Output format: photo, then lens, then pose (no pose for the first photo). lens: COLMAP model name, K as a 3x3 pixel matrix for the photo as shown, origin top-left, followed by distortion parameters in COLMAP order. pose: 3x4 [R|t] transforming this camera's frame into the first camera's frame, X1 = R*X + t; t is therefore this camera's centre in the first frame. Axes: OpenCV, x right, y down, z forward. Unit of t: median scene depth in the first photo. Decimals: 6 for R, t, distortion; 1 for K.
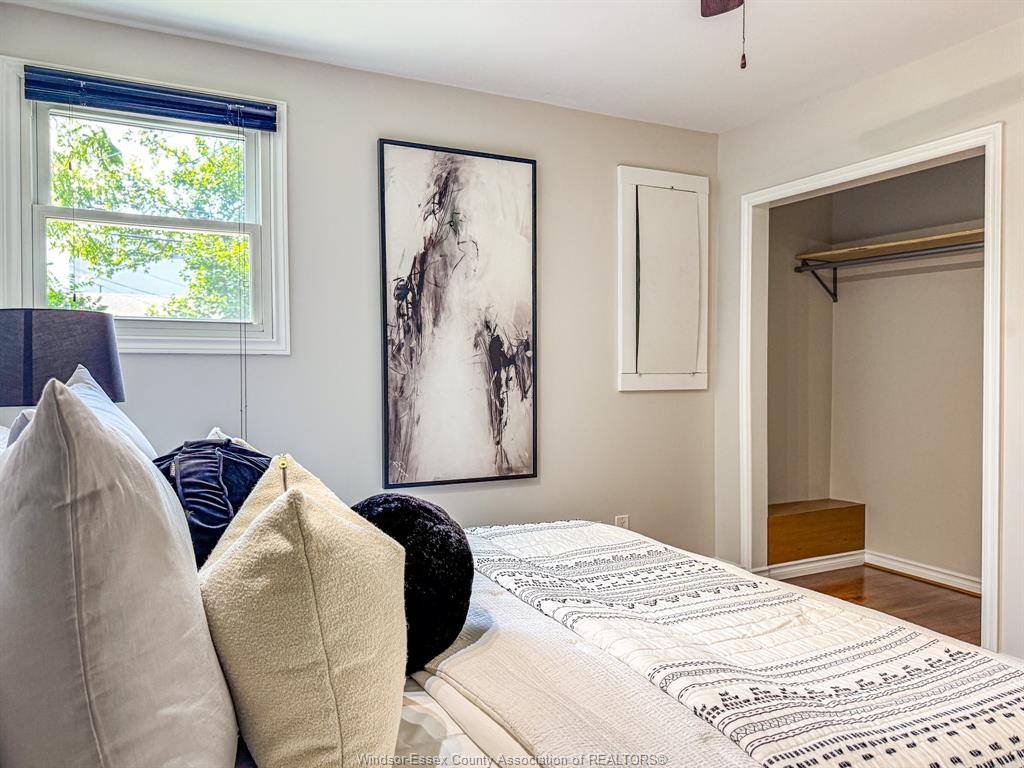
lens RADIAL K [[723.2, 0, 513.9], [0, 723.2, 384.2], [0, 0, 1]] dist [0.105961, -0.140381]
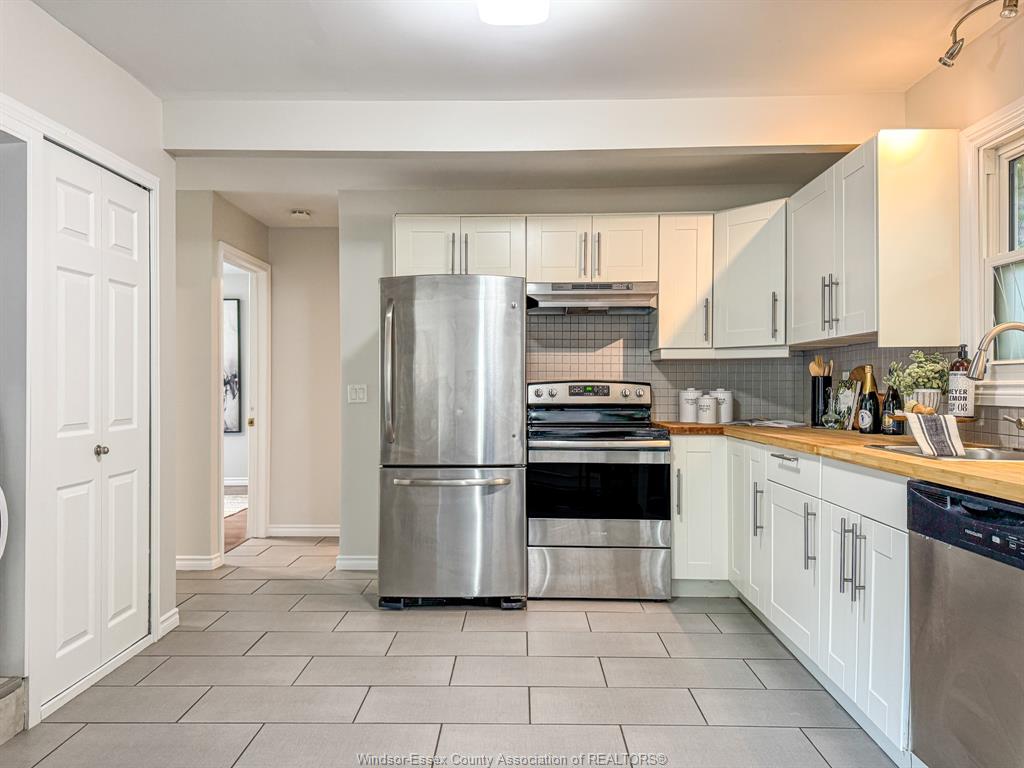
lens RADIAL K [[719.7, 0, 511.3], [0, 719.7, 386.8], [0, 0, 1]] dist [0.104329, -0.140085]
pose [[0.880977, -0.000663, -0.473158, 2.012308], [-0.009904, 0.999754, -0.019841, 0.020091], [0.473055, 0.022166, 0.880754, -0.692458]]
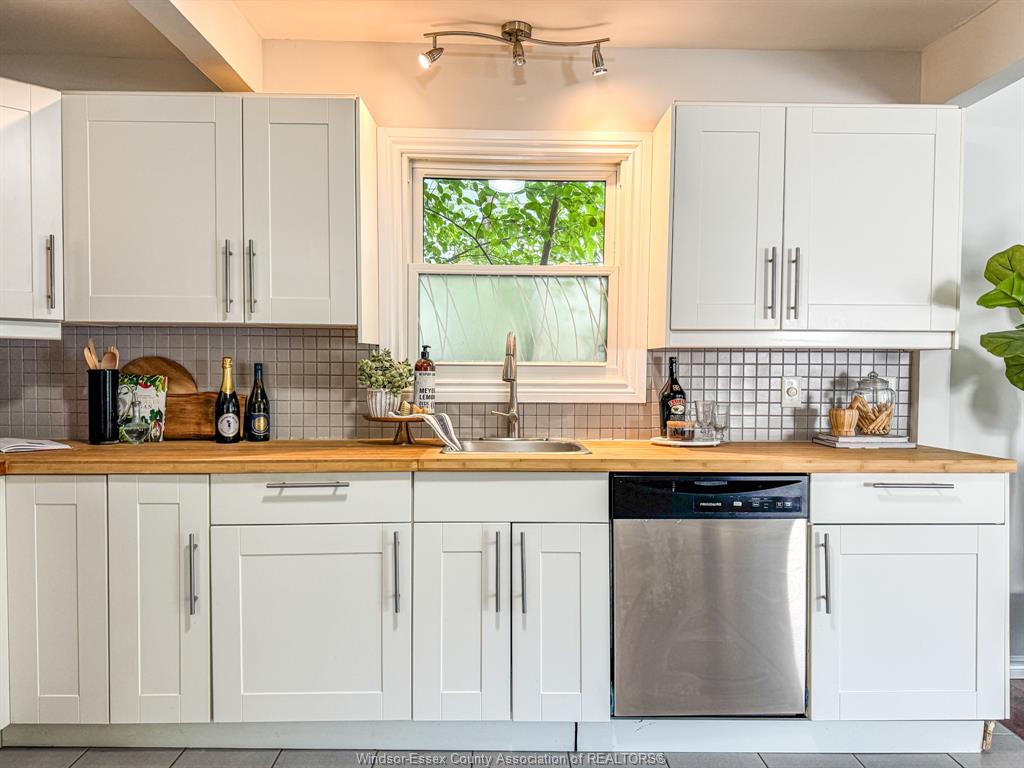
lens RADIAL K [[723.2, 0, 513.9], [0, 723.2, 384.2], [0, 0, 1]] dist [0.105961, -0.140381]
pose [[0.438775, -0.022660, 0.898311, 1.359919], [0.015061, 0.999727, 0.017861, -0.016081], [-0.898471, 0.005693, 0.438996, -0.200637]]
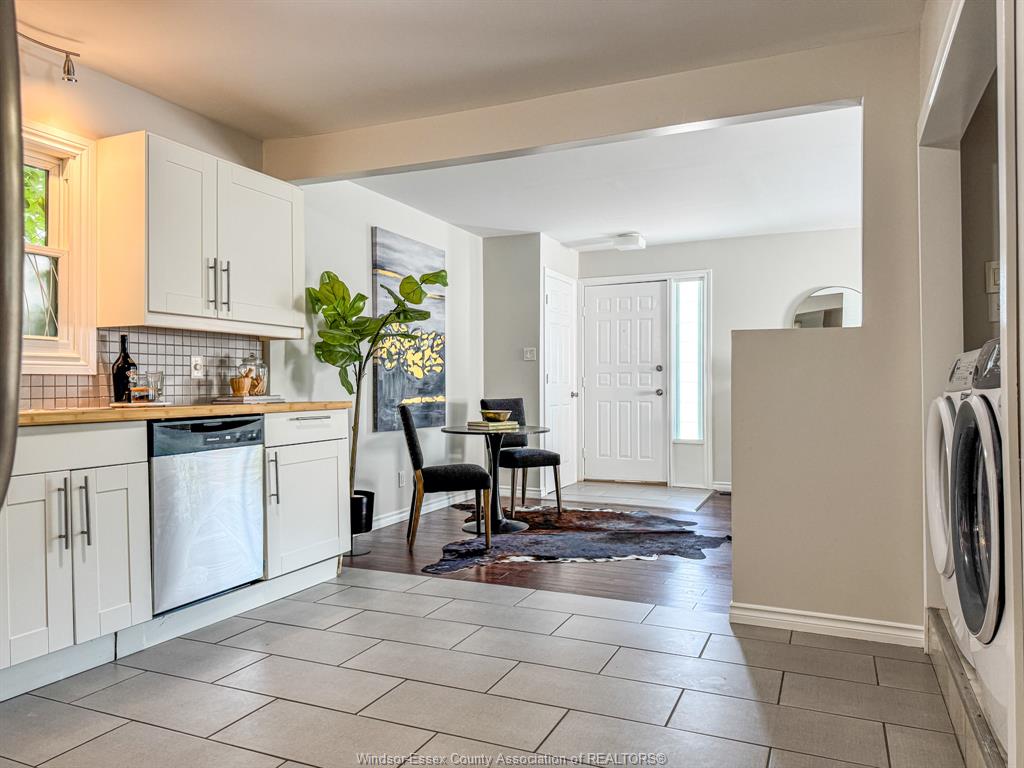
lens RADIAL K [[723.2, 0, 513.9], [0, 723.2, 384.2], [0, 0, 1]] dist [0.105961, -0.140381]
pose [[-0.629143, 0.002521, 0.777285, 1.067491], [0.020520, 0.999700, 0.013367, 0.035924], [-0.777018, 0.024359, -0.629007, 0.231921]]
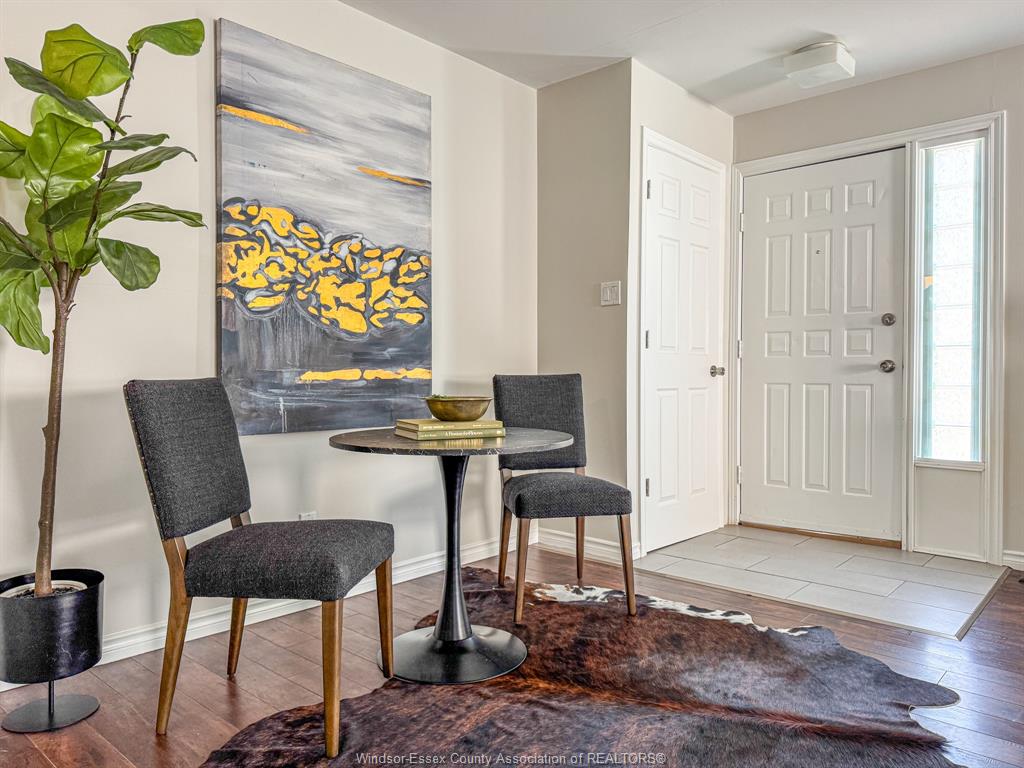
lens RADIAL K [[719.7, 0, 511.3], [0, 719.7, 386.8], [0, 0, 1]] dist [0.104329, -0.140085]
pose [[-0.352630, -0.018398, 0.935582, 1.647625], [0.021095, 0.999396, 0.027604, 0.087845], [-0.935525, 0.029470, -0.352029, -0.554500]]
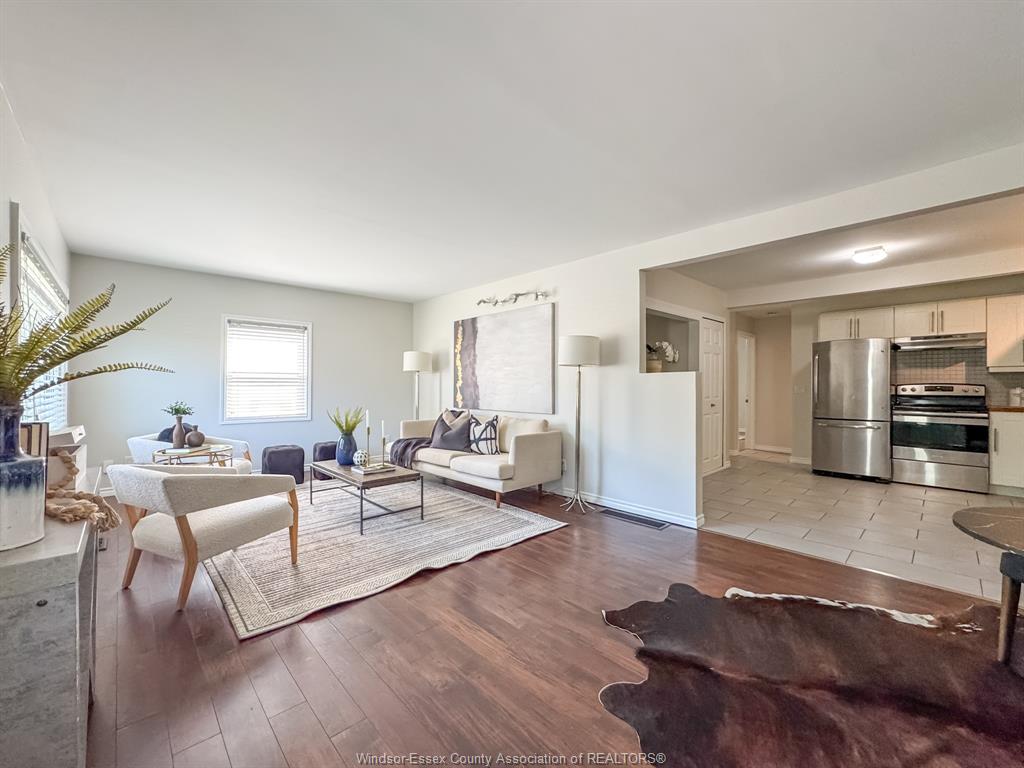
lens RADIAL K [[416.1, 0, 512.0], [0, 416.1, 384.0], [0, 0, 1]] dist [-0.004235, 0.000147]
pose [[0.279175, -0.004227, -0.960231, 2.536567], [-0.024790, 0.999625, -0.011608, 0.038950], [0.959920, 0.027044, 0.278966, -1.385392]]
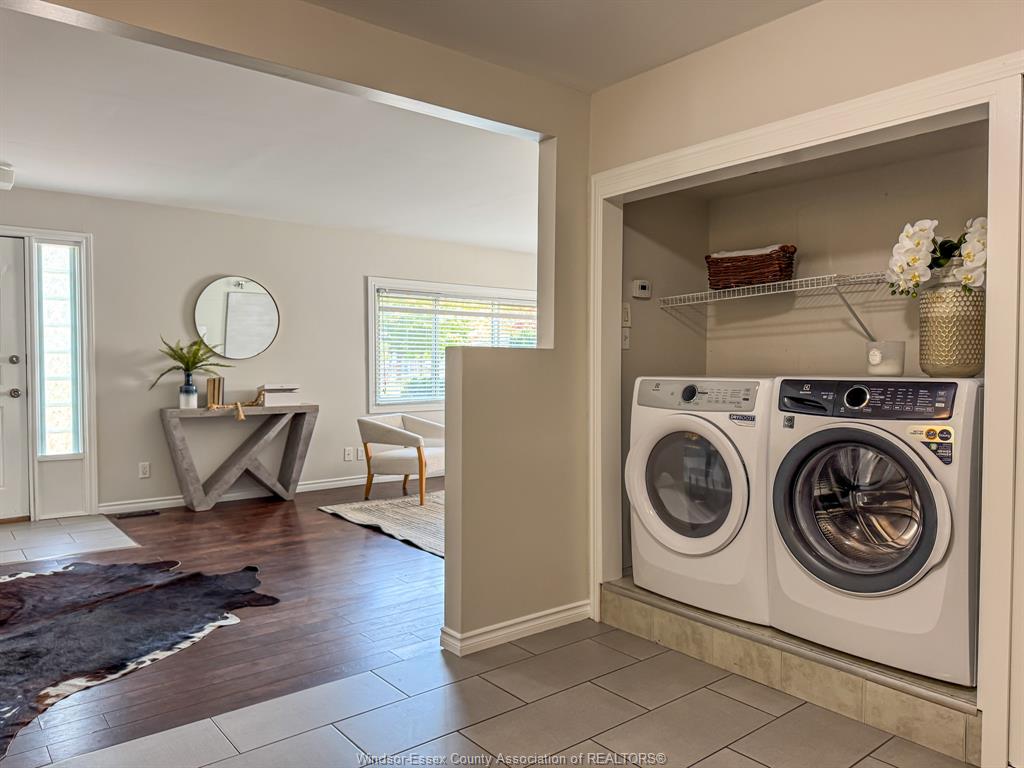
lens RADIAL K [[723.2, 0, 513.9], [0, 723.2, 384.2], [0, 0, 1]] dist [0.105961, -0.140381]
pose [[-0.979494, 0.000567, -0.201473, 1.769862], [-0.010649, 0.998453, 0.054580, -0.020021], [0.201193, 0.055606, -0.977972, 0.288950]]
